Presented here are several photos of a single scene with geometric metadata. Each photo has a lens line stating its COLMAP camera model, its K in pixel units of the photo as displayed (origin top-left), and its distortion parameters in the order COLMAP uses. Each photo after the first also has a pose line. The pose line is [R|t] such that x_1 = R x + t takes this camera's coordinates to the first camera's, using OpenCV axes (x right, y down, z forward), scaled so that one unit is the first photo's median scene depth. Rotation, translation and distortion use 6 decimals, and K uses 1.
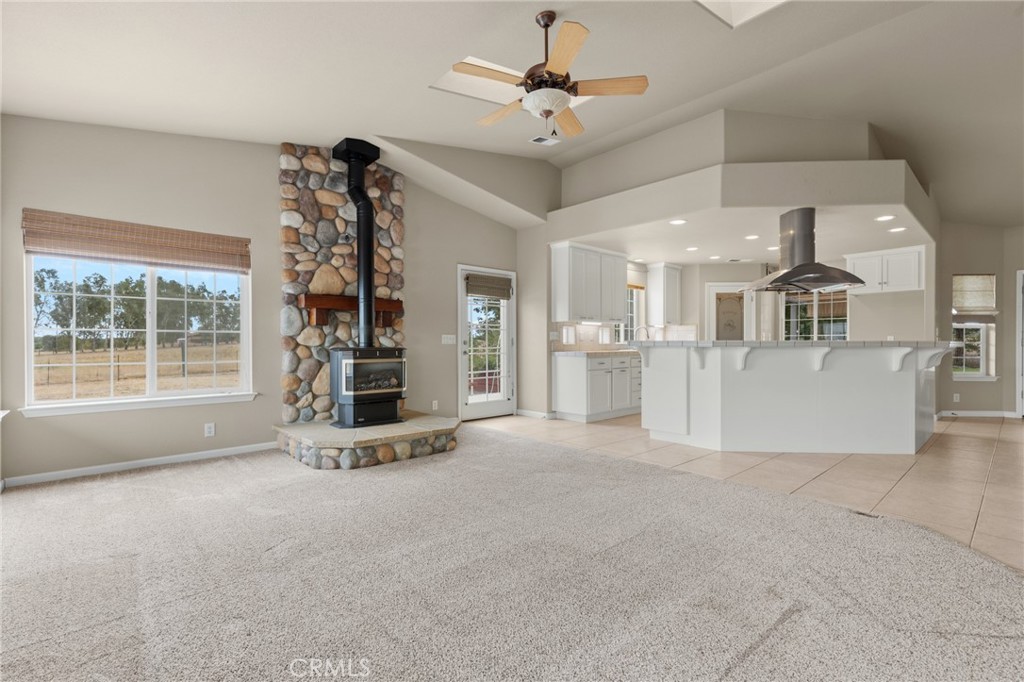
lens RADIAL K [[450.6, 0, 512.0], [0, 450.6, 341.0], [0, 0, 1]] dist [-0.001009, -0.000569]
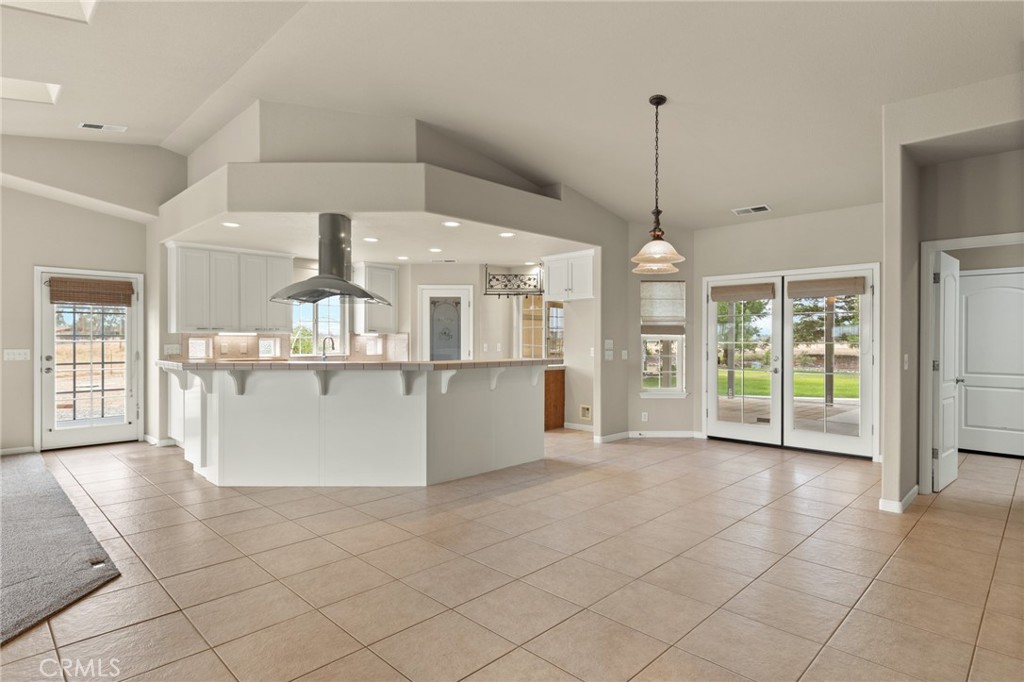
lens RADIAL K [[546.1, 0, 512.0], [0, 546.1, 341.0], [0, 0, 1]] dist [0.001400, -0.000027]
pose [[0.998072, -0.000043, 0.062063, 0.659483], [-0.000420, 0.999972, 0.007442, -0.035115], [-0.062061, -0.007453, 0.998045, -0.080297]]
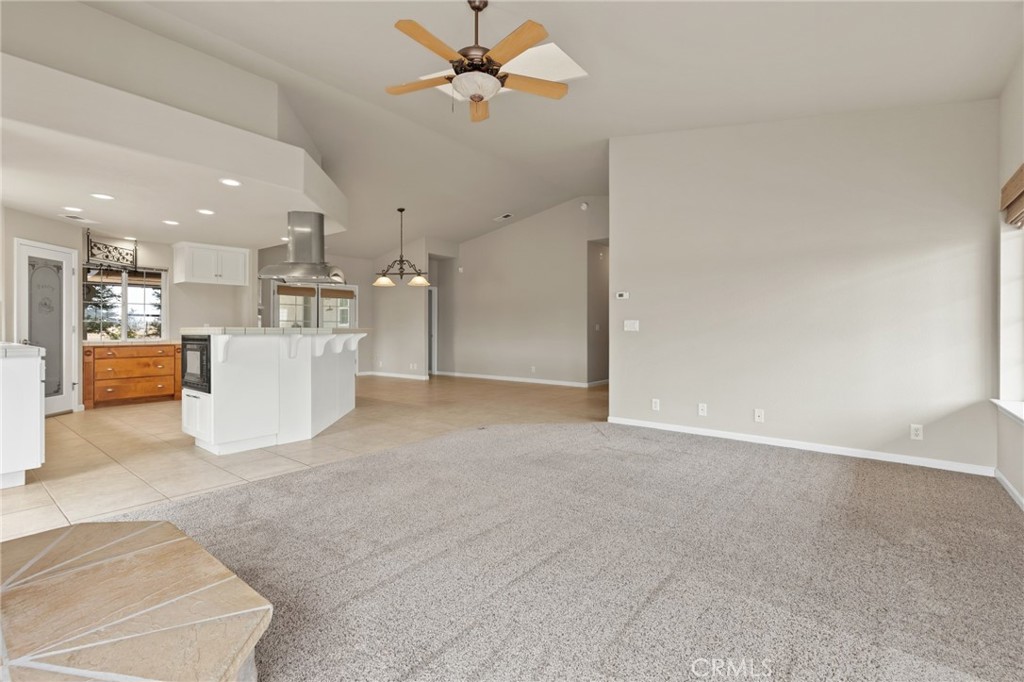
lens RADIAL K [[466.0, 0, 513.1], [0, 466.0, 329.4], [0, 0, 1]] dist [0.007140, -0.000132]
pose [[-0.168163, -0.001020, 0.985759, -0.425837], [-0.004449, 0.999990, 0.000276, -0.001059], [-0.985749, -0.004339, -0.168166, 0.494790]]
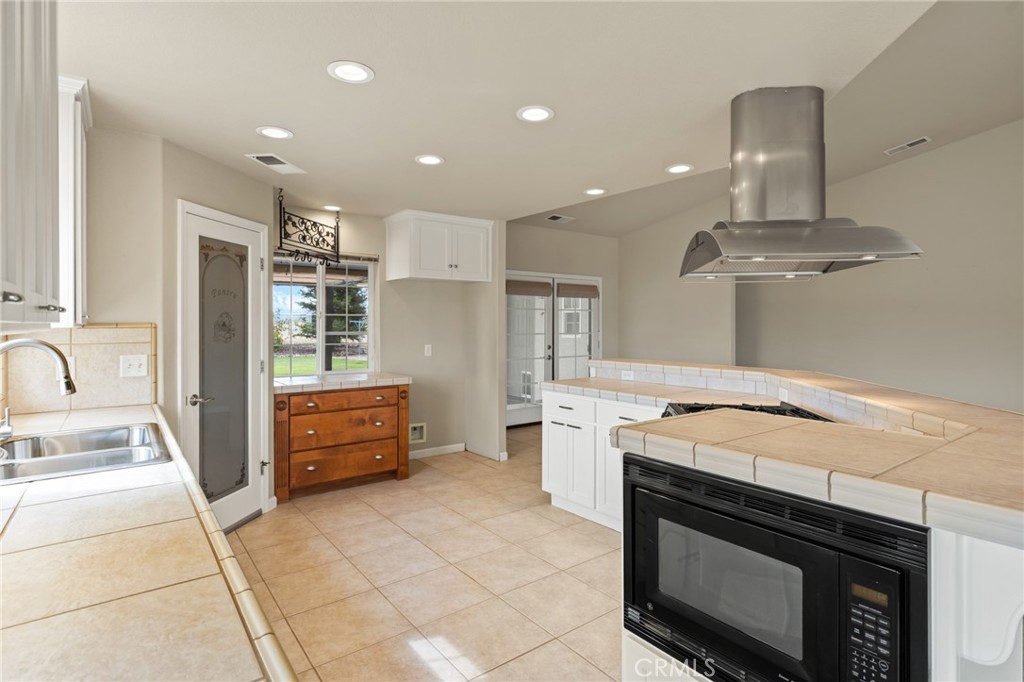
lens RADIAL K [[519.9, 0, 512.4], [0, 519.9, 324.9], [0, 0, 1]] dist [-0.002310, -0.000255]
pose [[0.075377, -0.002307, 0.997152, 0.080989], [-0.003335, 0.999991, 0.002565, -0.046146], [-0.997150, -0.003518, 0.075368, 0.876590]]
